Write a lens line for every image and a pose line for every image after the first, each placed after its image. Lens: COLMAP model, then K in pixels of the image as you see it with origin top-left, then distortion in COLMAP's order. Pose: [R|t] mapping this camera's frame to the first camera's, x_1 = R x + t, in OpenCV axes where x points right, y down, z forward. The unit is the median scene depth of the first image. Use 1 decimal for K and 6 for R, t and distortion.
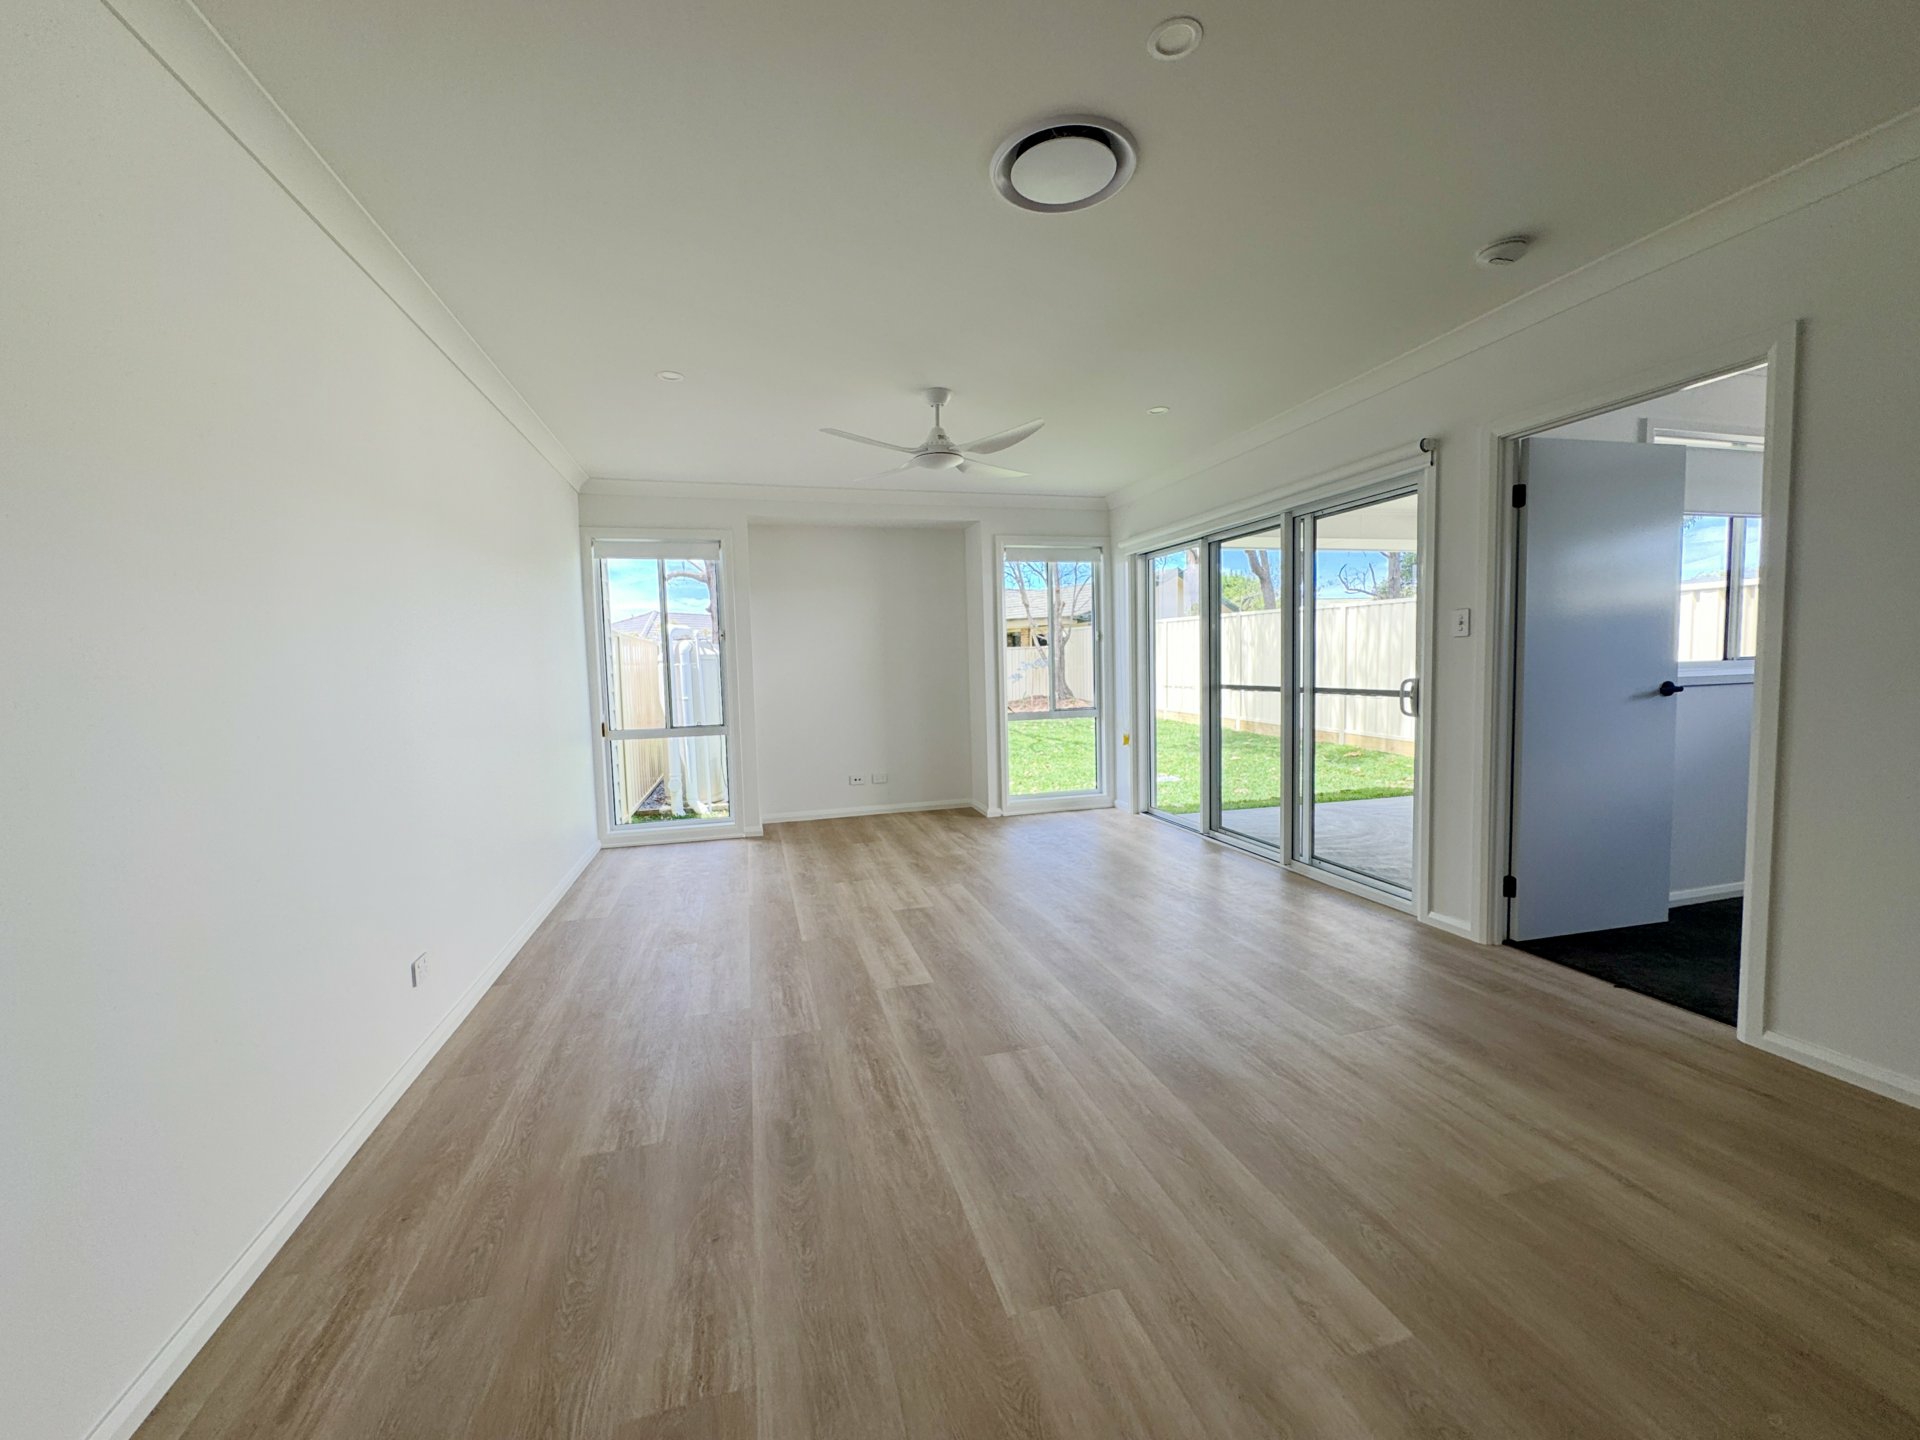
lens RADIAL K [[767.0, 0, 936.9], [0, 767.0, 722.4], [0, 0, 1]] dist [-0.002647, -0.000306]
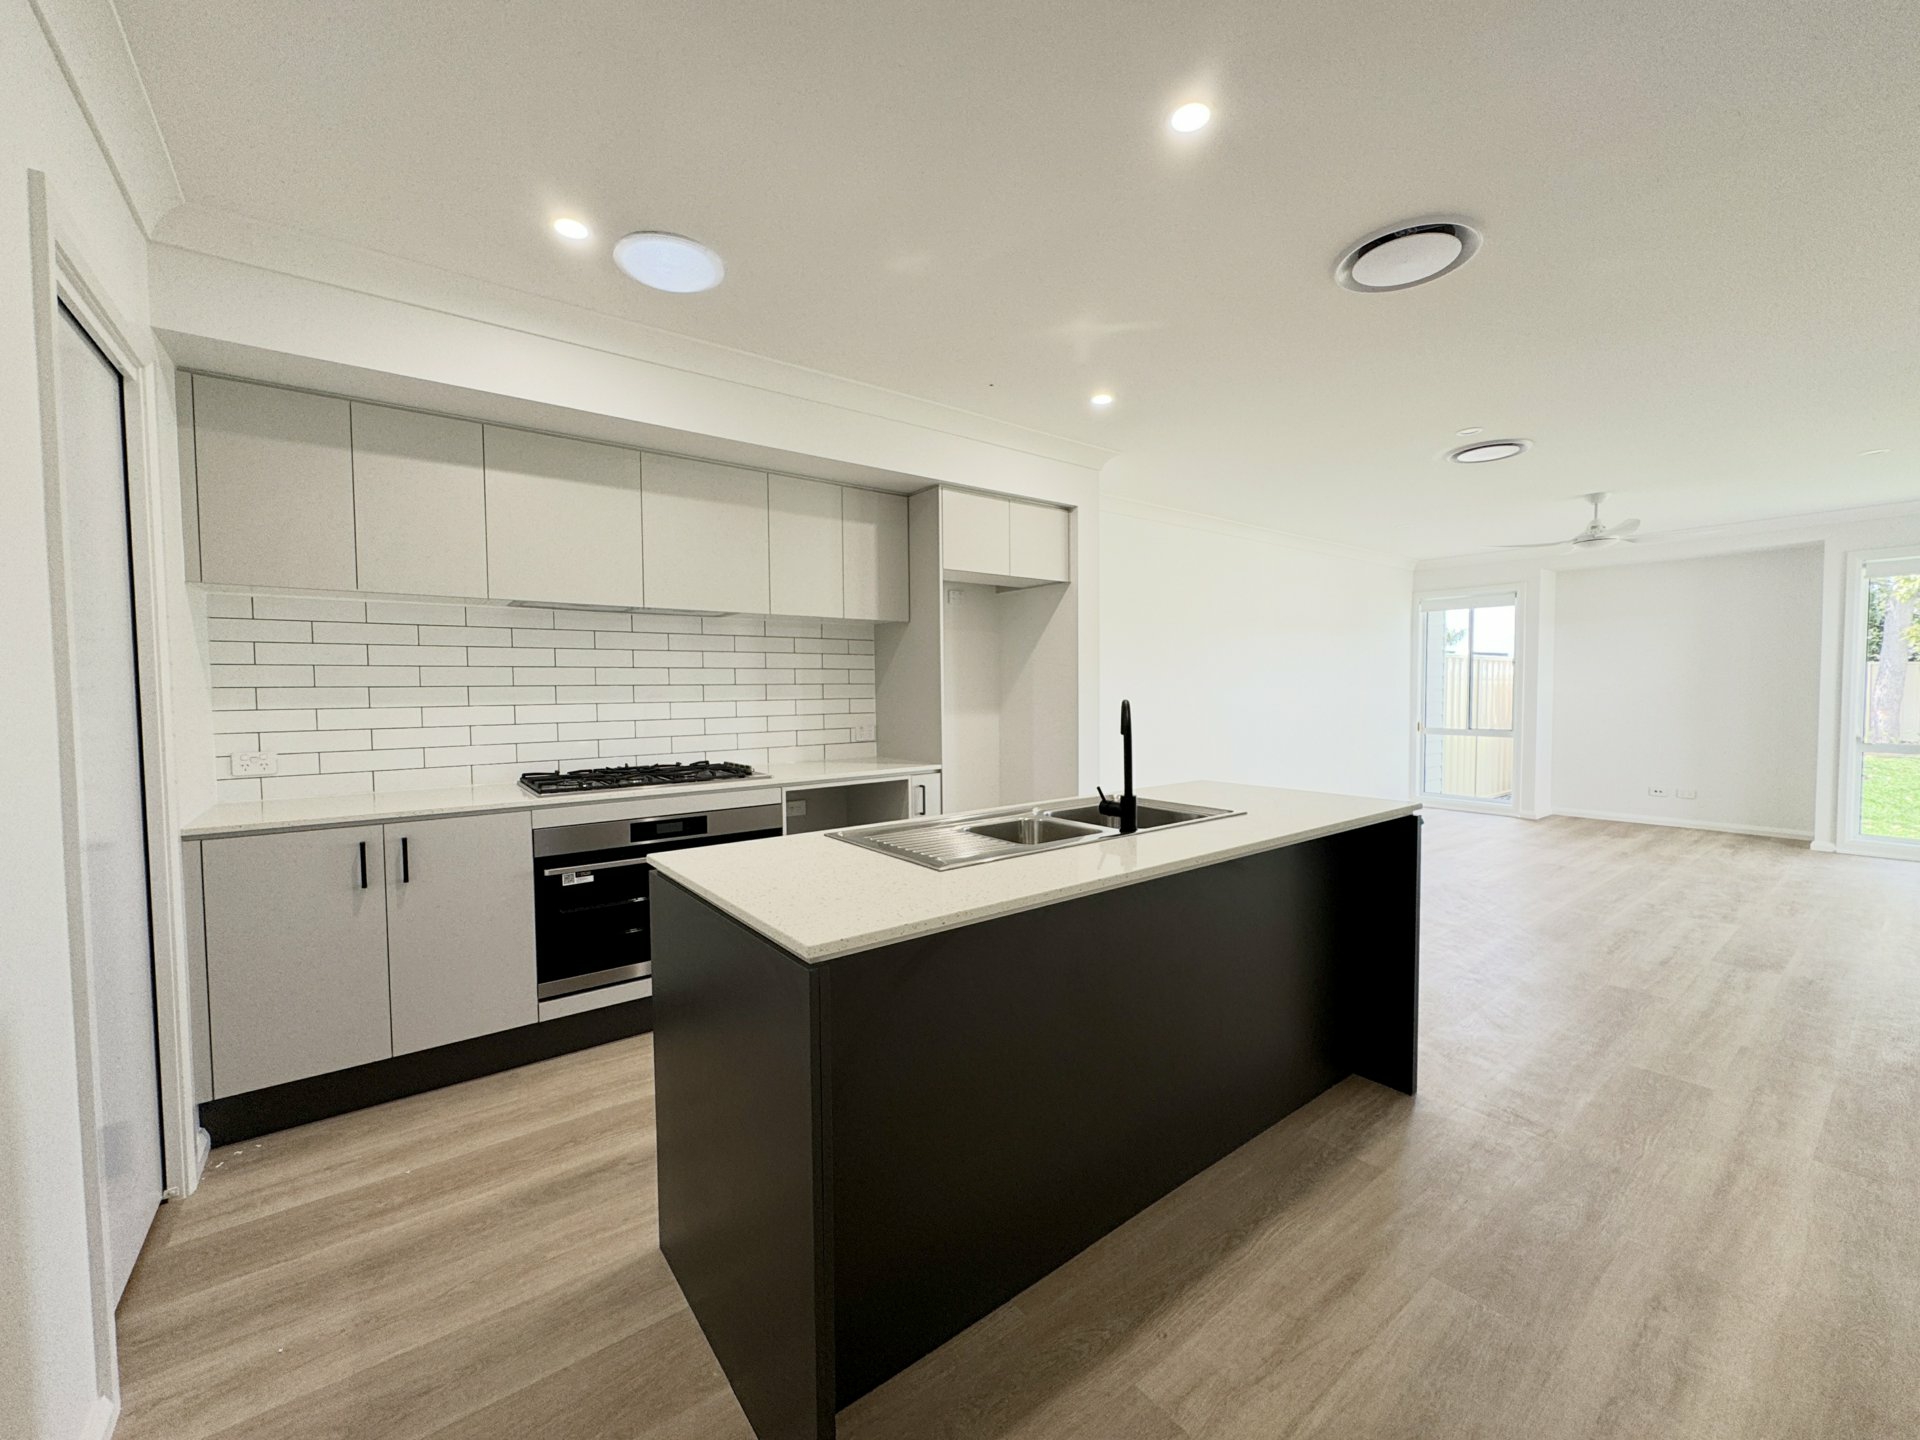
lens RADIAL K [[782.3, 0, 960.0], [0, 782.3, 720.0], [0, 0, 1]] dist [-0.002207, -0.000034]
pose [[0.390401, 0.061468, -0.918591, 0.545626], [-0.073495, 0.996665, 0.035456, 0.006723], [0.917707, 0.053670, 0.393616, -0.369957]]
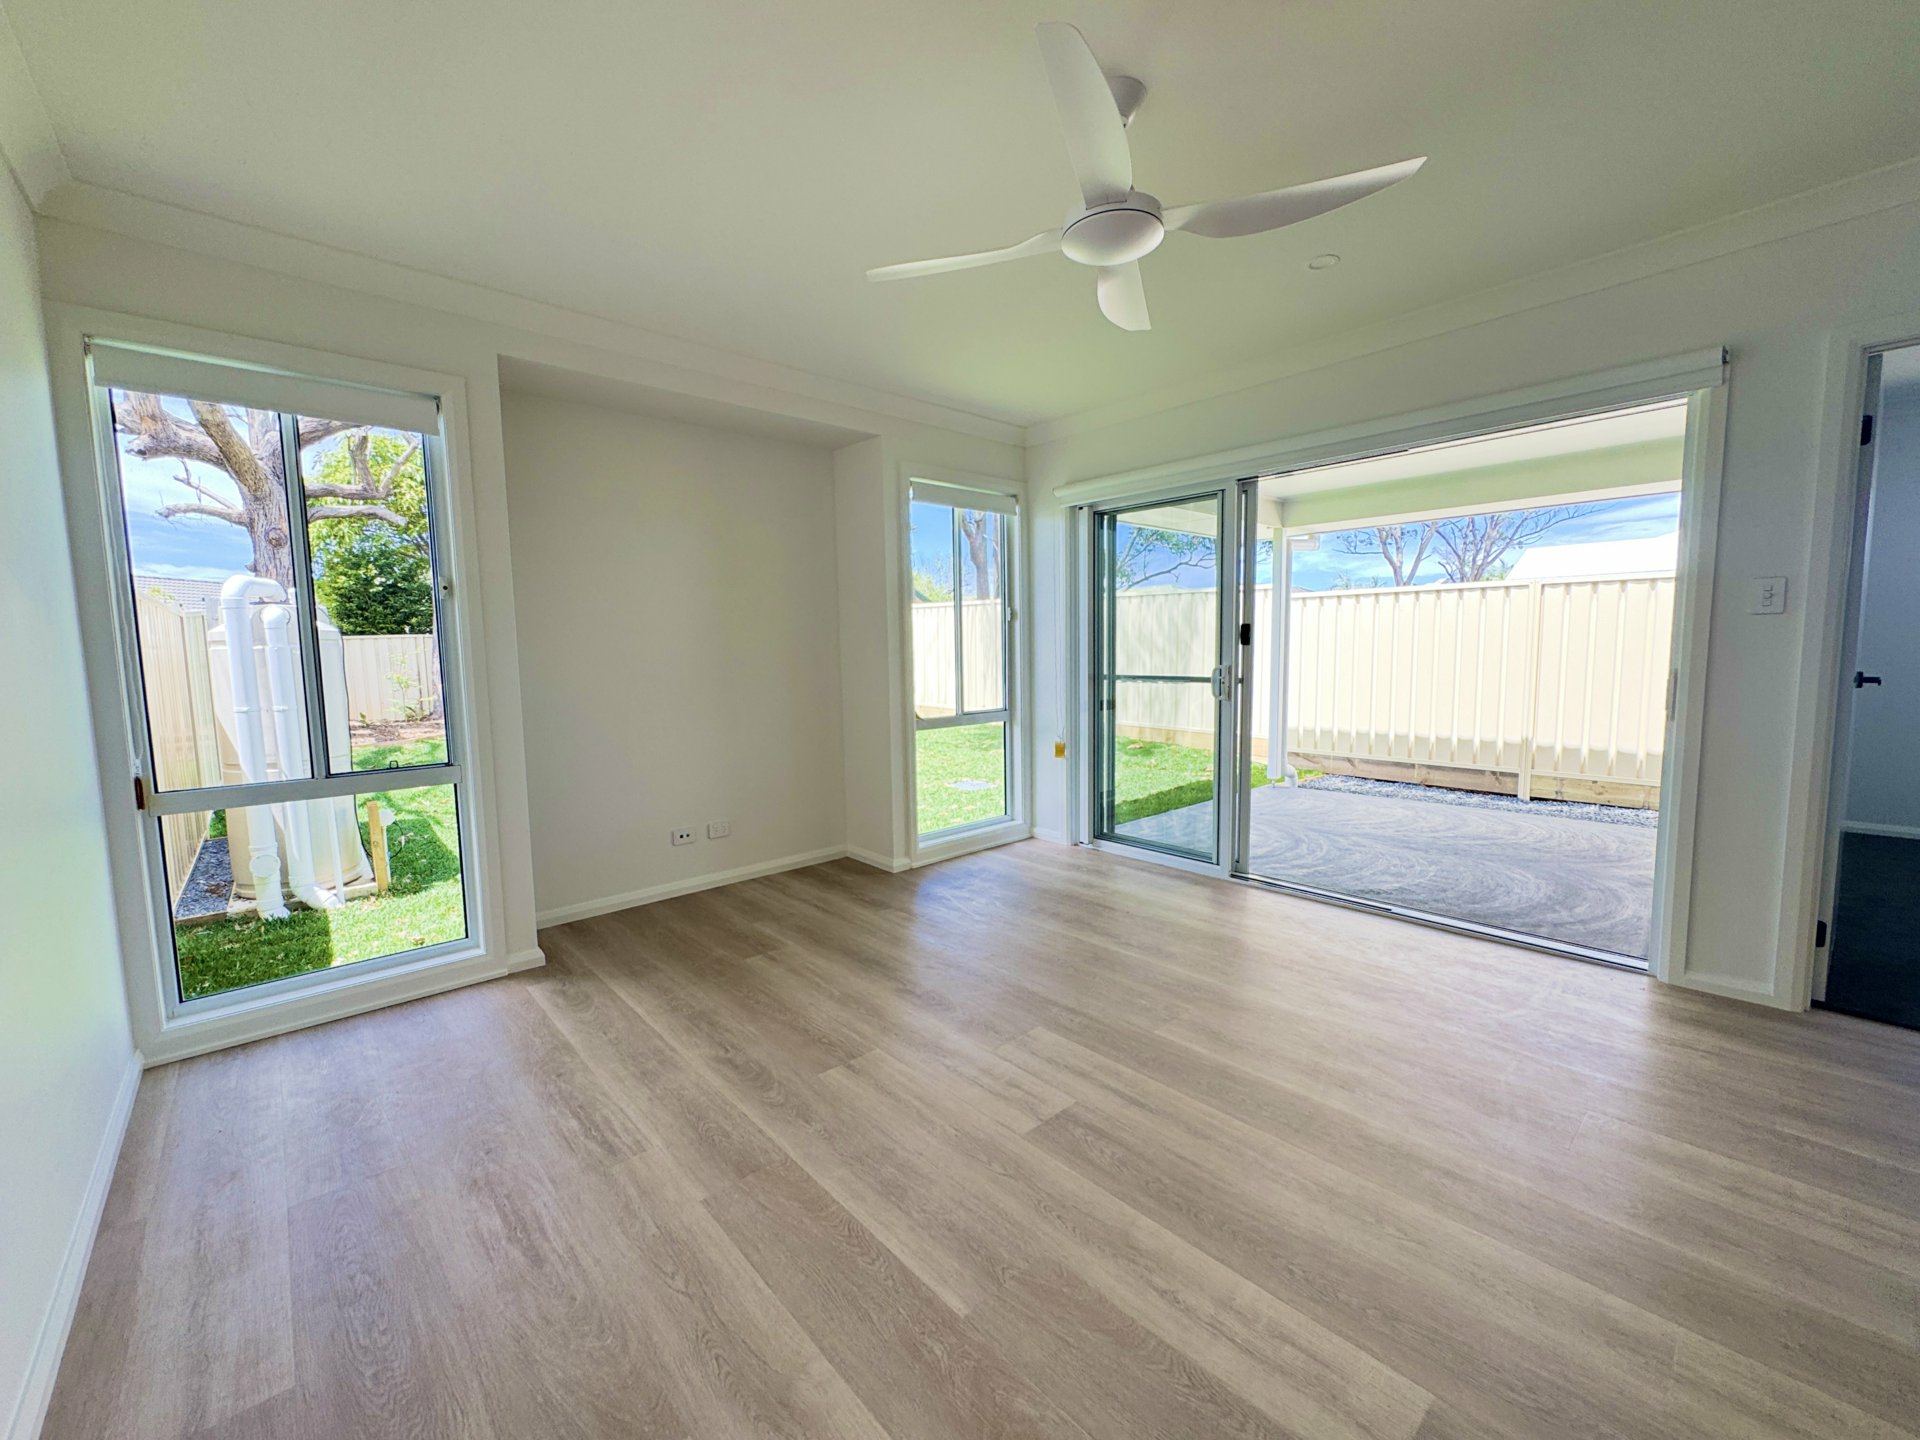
lens RADIAL K [[782.3, 0, 960.0], [0, 782.3, 720.0], [0, 0, 1]] dist [-0.002207, -0.000034]
pose [[0.887937, -0.032577, 0.458810, -0.202295], [0.029229, 0.999469, 0.014400, -0.021700], [-0.459036, 0.000624, 0.888417, 0.358450]]
